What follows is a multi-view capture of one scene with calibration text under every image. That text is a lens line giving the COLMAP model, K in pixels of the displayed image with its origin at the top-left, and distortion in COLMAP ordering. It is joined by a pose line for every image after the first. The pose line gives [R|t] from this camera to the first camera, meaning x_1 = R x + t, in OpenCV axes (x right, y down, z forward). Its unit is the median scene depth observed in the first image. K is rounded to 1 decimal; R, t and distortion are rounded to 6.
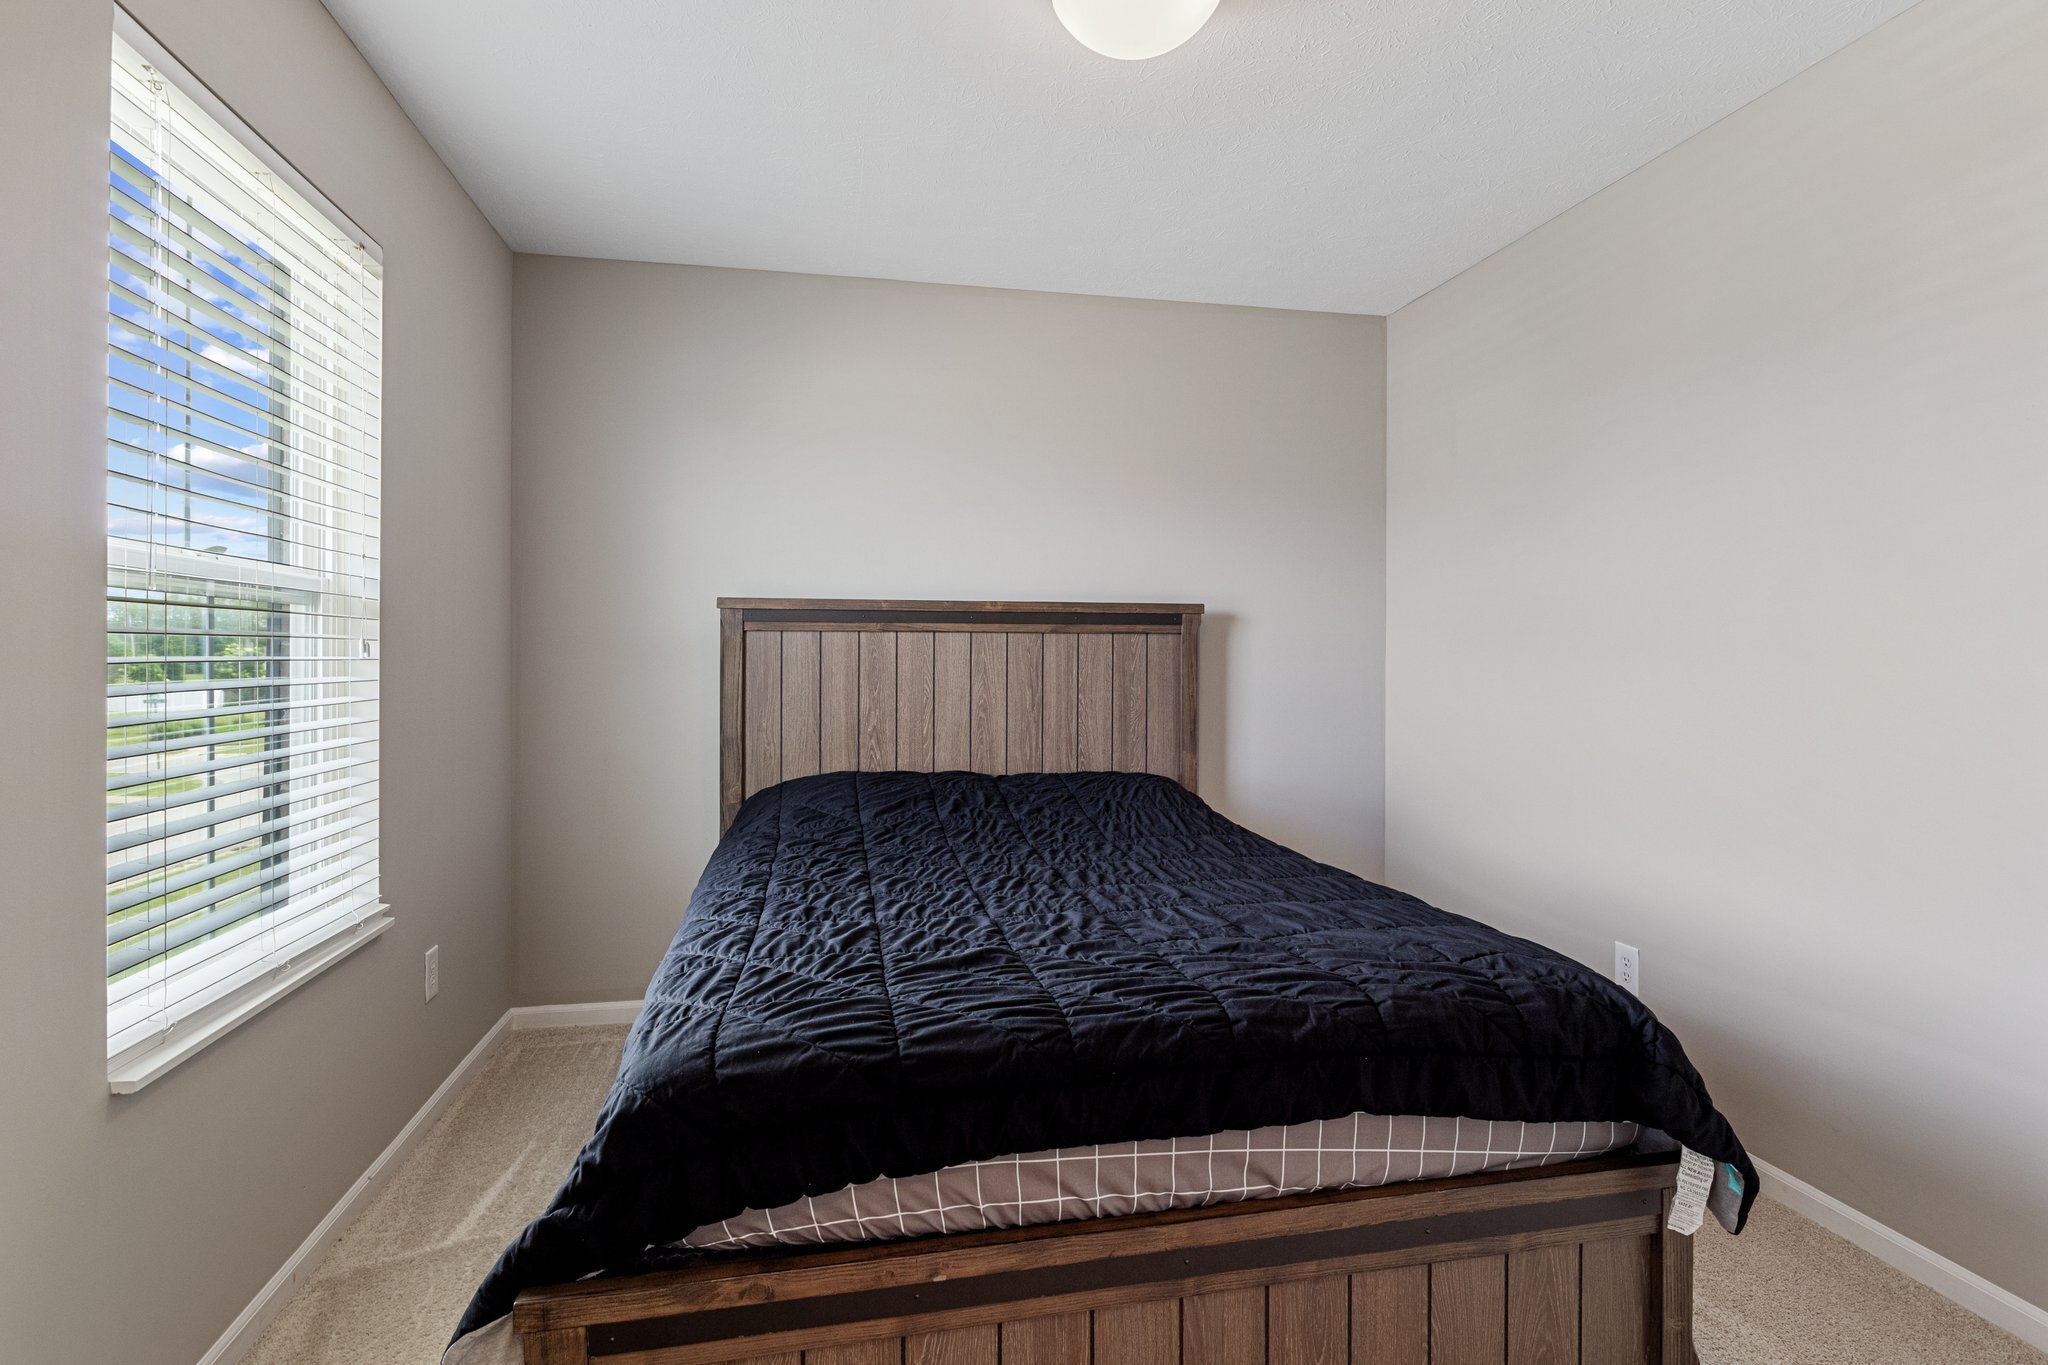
lens RADIAL K [[1023.0, 0, 1018.5], [0, 1023.0, 666.5], [0, 0, 1]] dist [-0.014223, 0.000586]
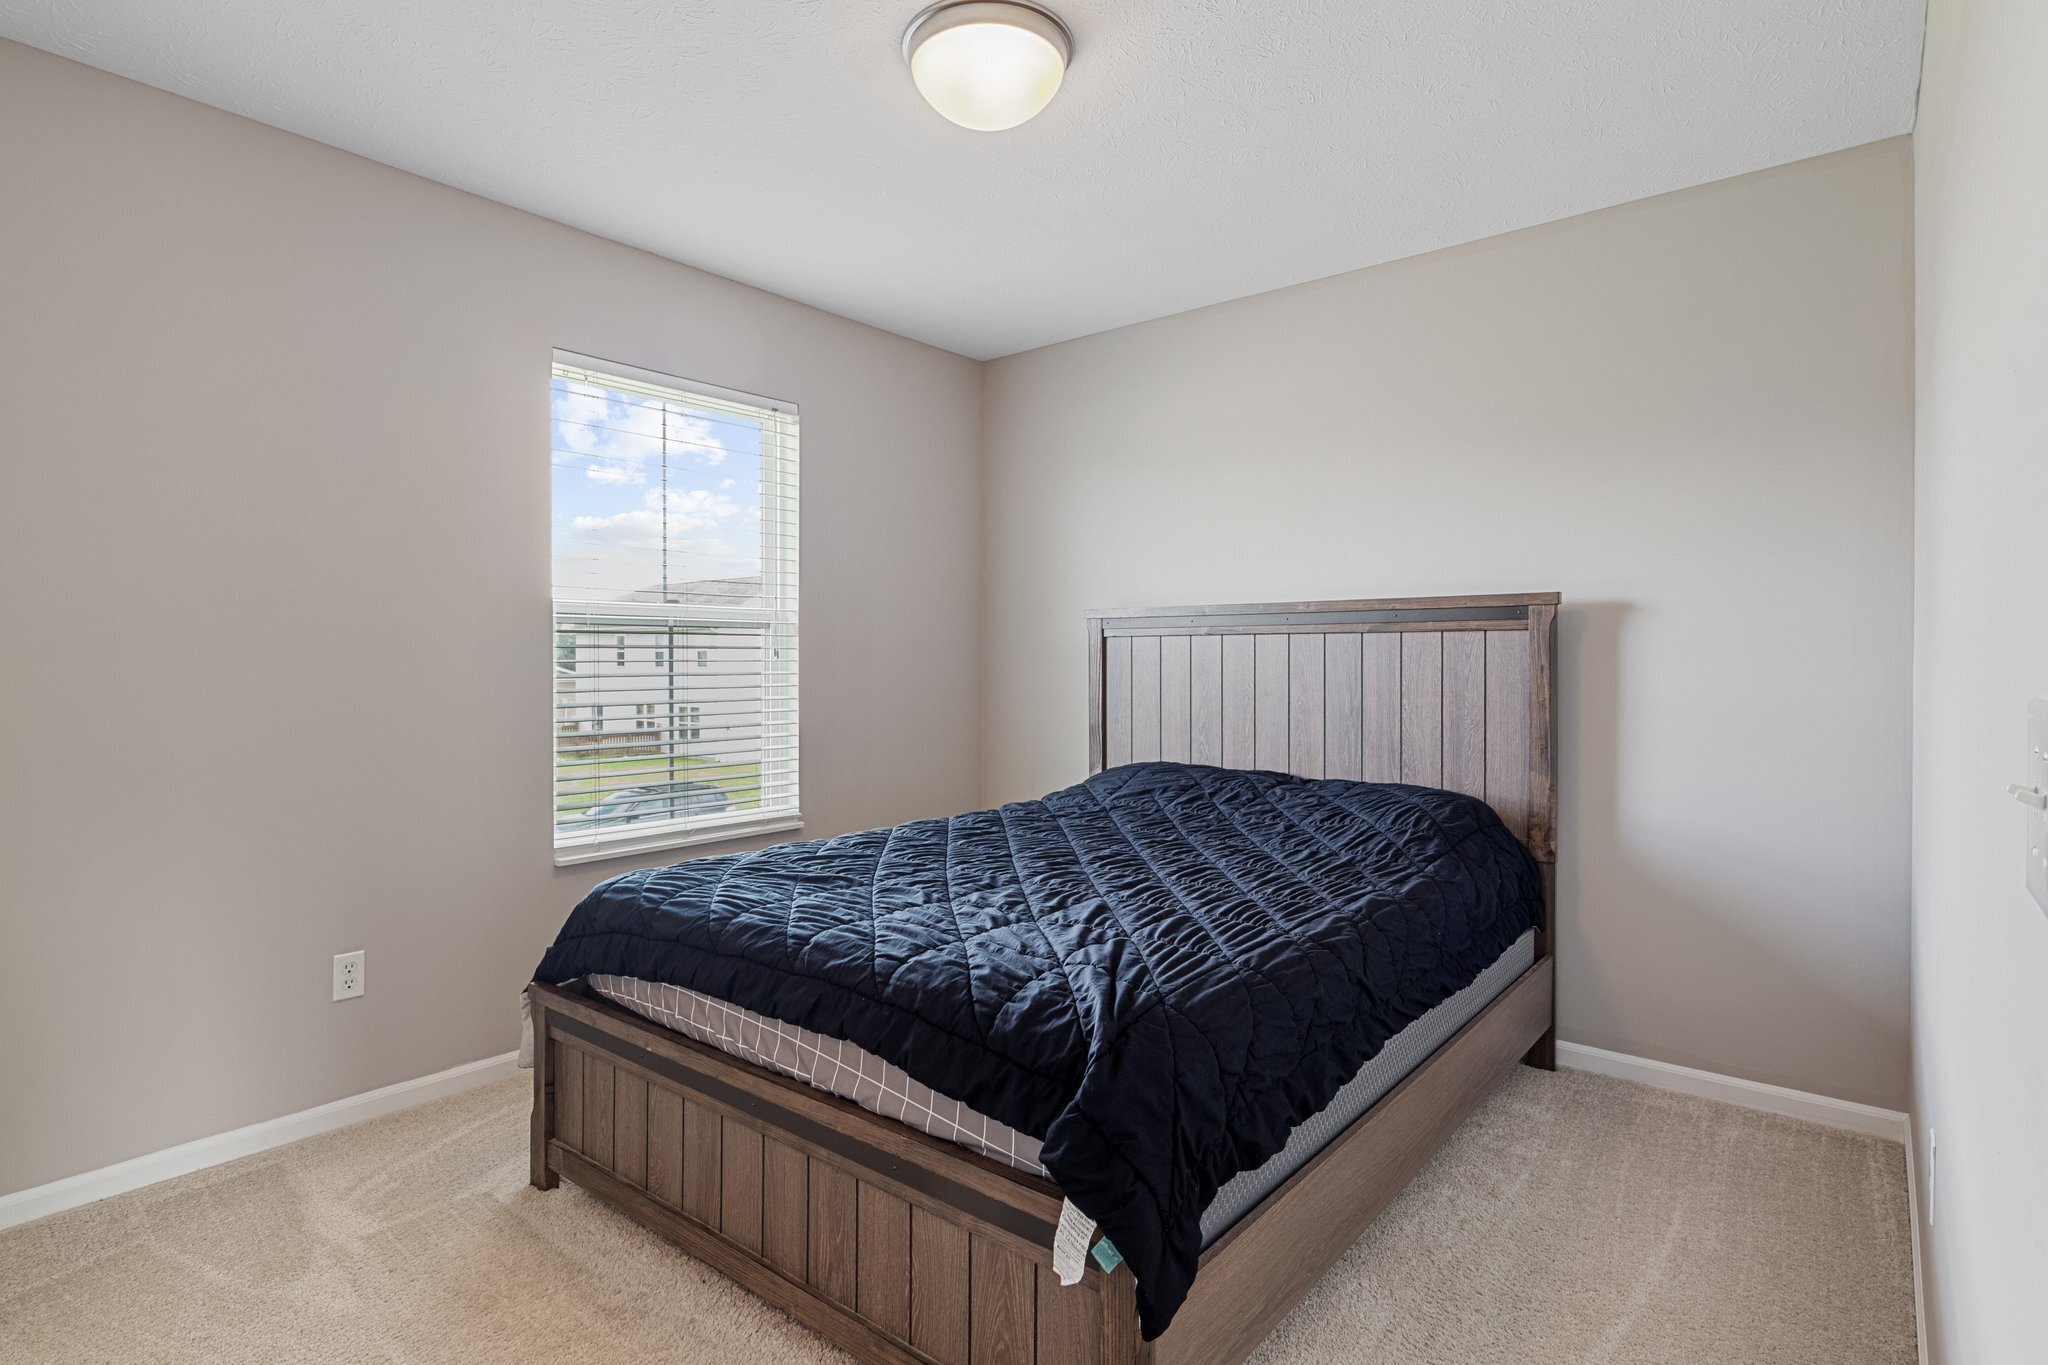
lens RADIAL K [[1023.0, 0, 1003.7], [0, 1023.0, 679.5], [0, 0, 1]] dist [-0.014223, 0.000586]
pose [[0.630135, 0.011308, -0.776403, 1.290981], [-0.004664, 0.999931, 0.010778, 0.003294], [0.776472, -0.003170, 0.630144, 0.368369]]
